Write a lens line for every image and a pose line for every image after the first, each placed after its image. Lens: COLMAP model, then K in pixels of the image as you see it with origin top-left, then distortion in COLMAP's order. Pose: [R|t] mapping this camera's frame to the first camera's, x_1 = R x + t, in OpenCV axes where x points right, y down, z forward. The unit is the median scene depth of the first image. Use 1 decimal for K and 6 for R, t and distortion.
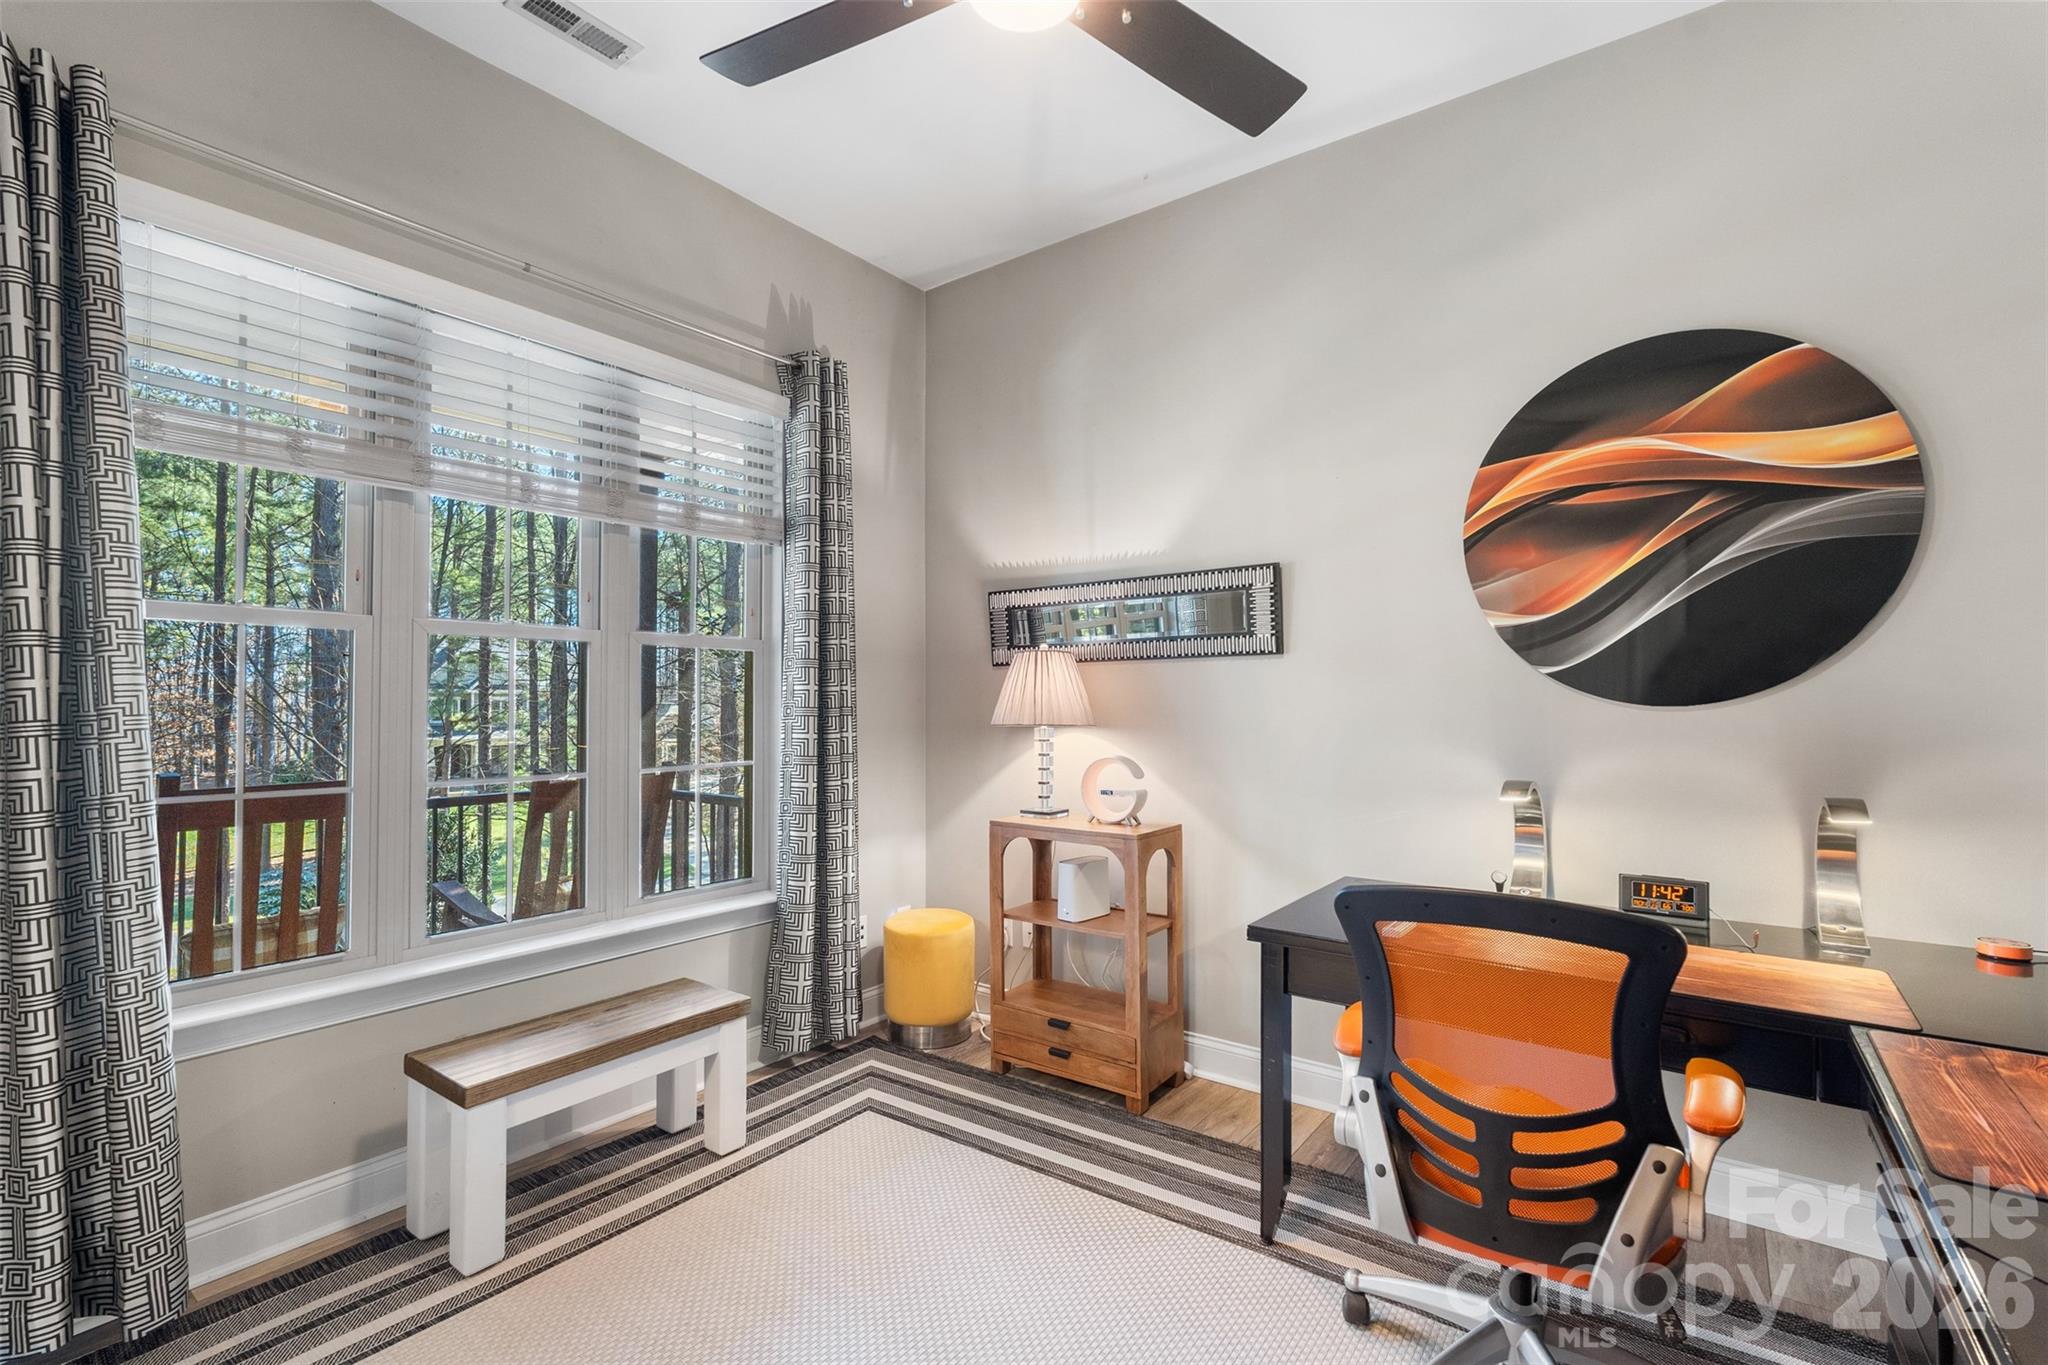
lens RADIAL K [[899.8, 0, 1032.7], [0, 899.8, 686.6], [0, 0, 1]] dist [-0.004942, 0.000846]
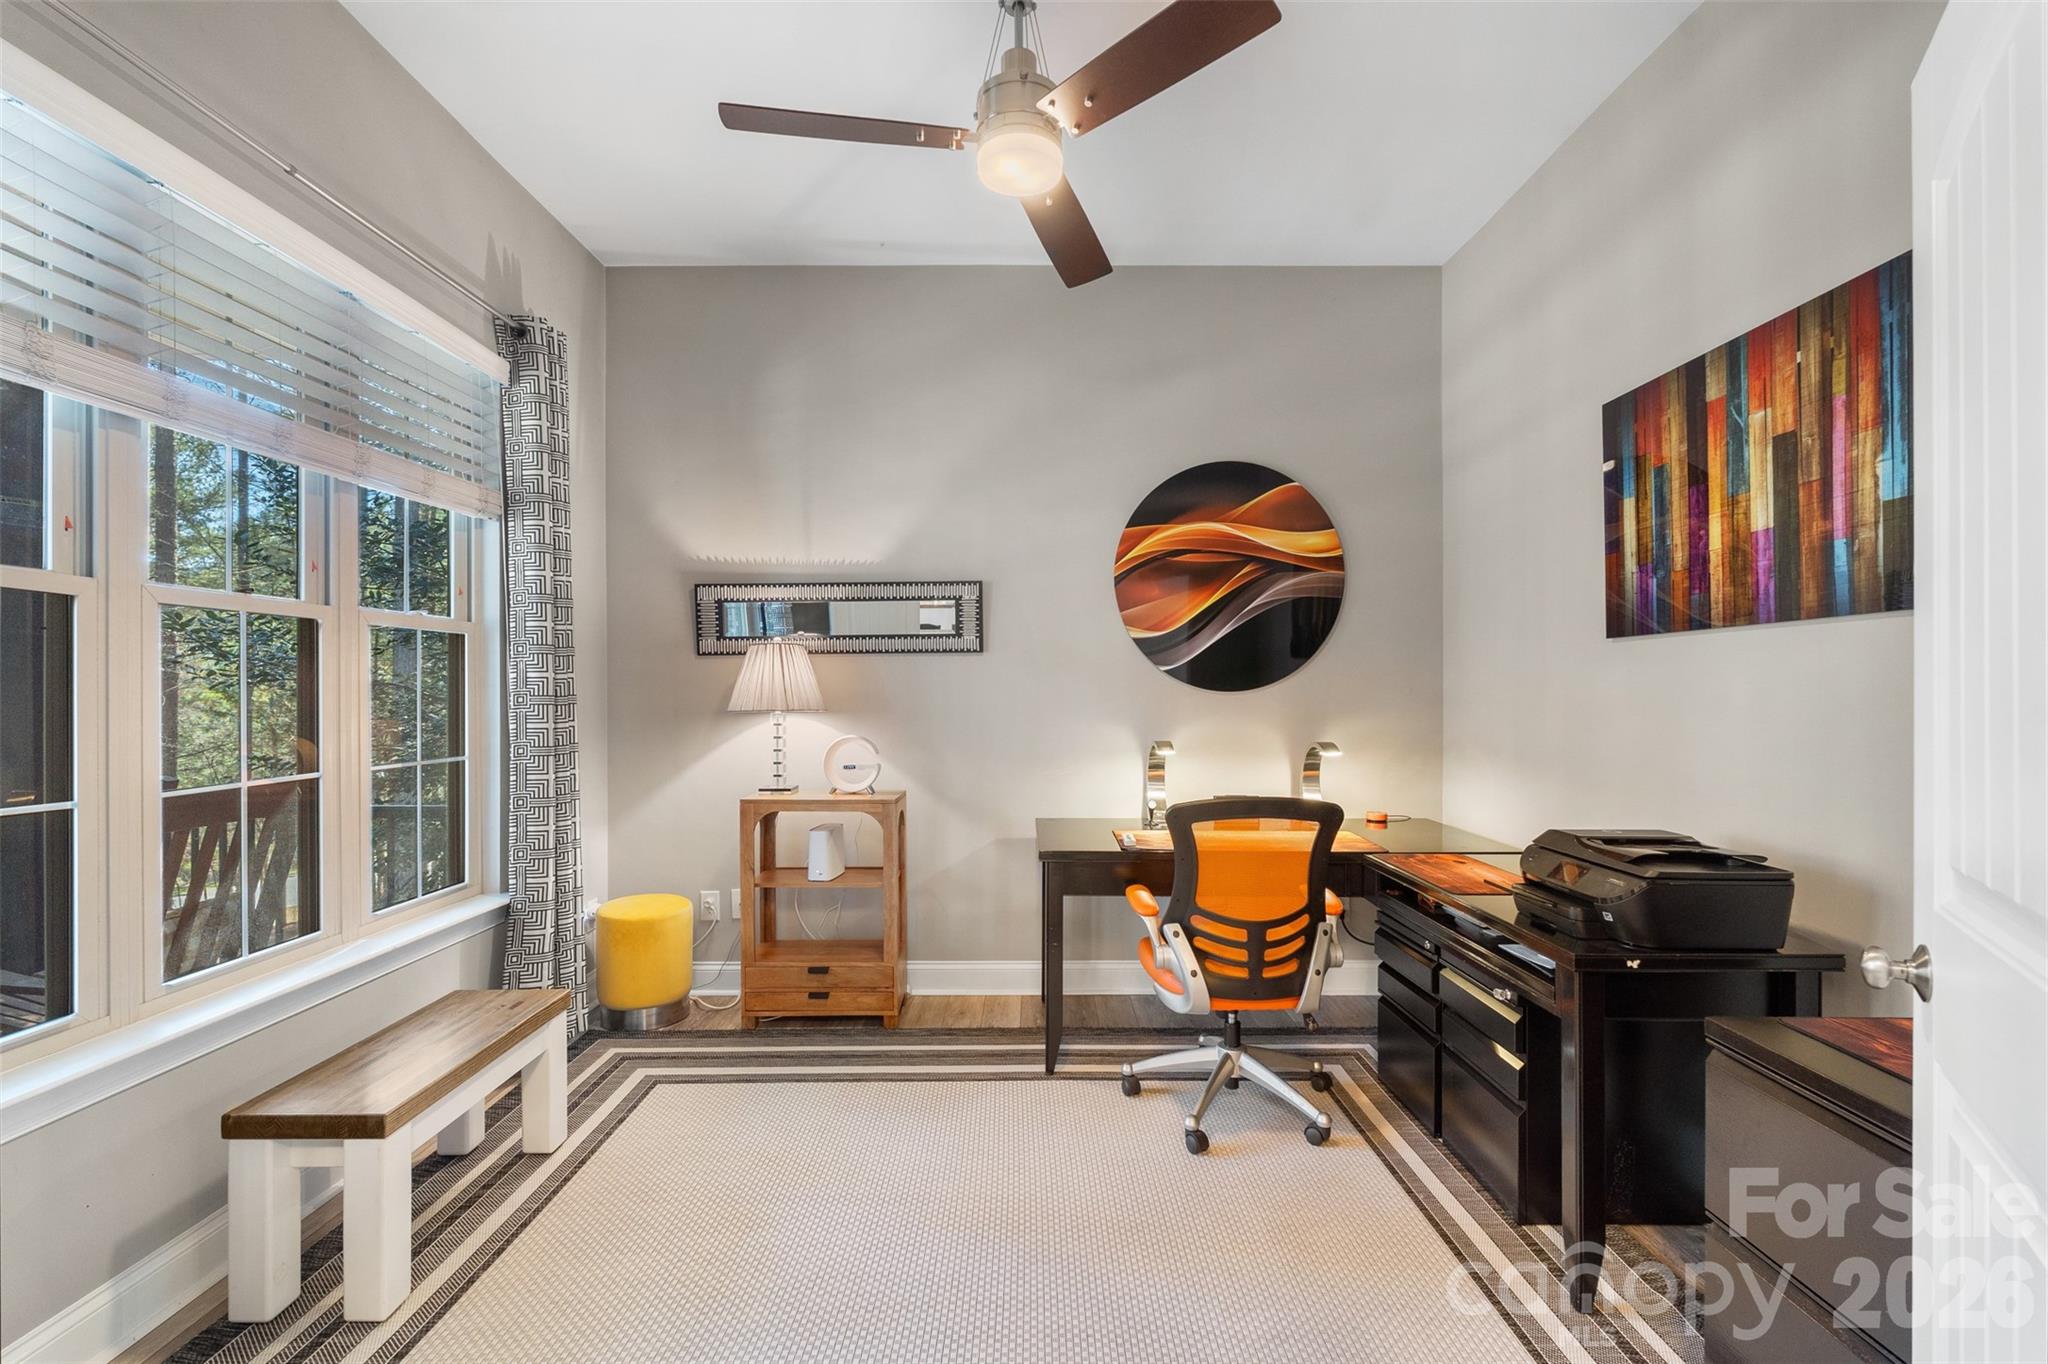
lens RADIAL K [[899.8, 0, 1011.0], [0, 899.8, 689.9], [0, 0, 1]] dist [-0.004942, 0.000846]
pose [[0.809808, -0.001067, 0.586693, -0.468129], [-0.008653, 0.999868, 0.013761, -0.000277], [-0.586631, -0.016220, 0.809692, -0.071069]]
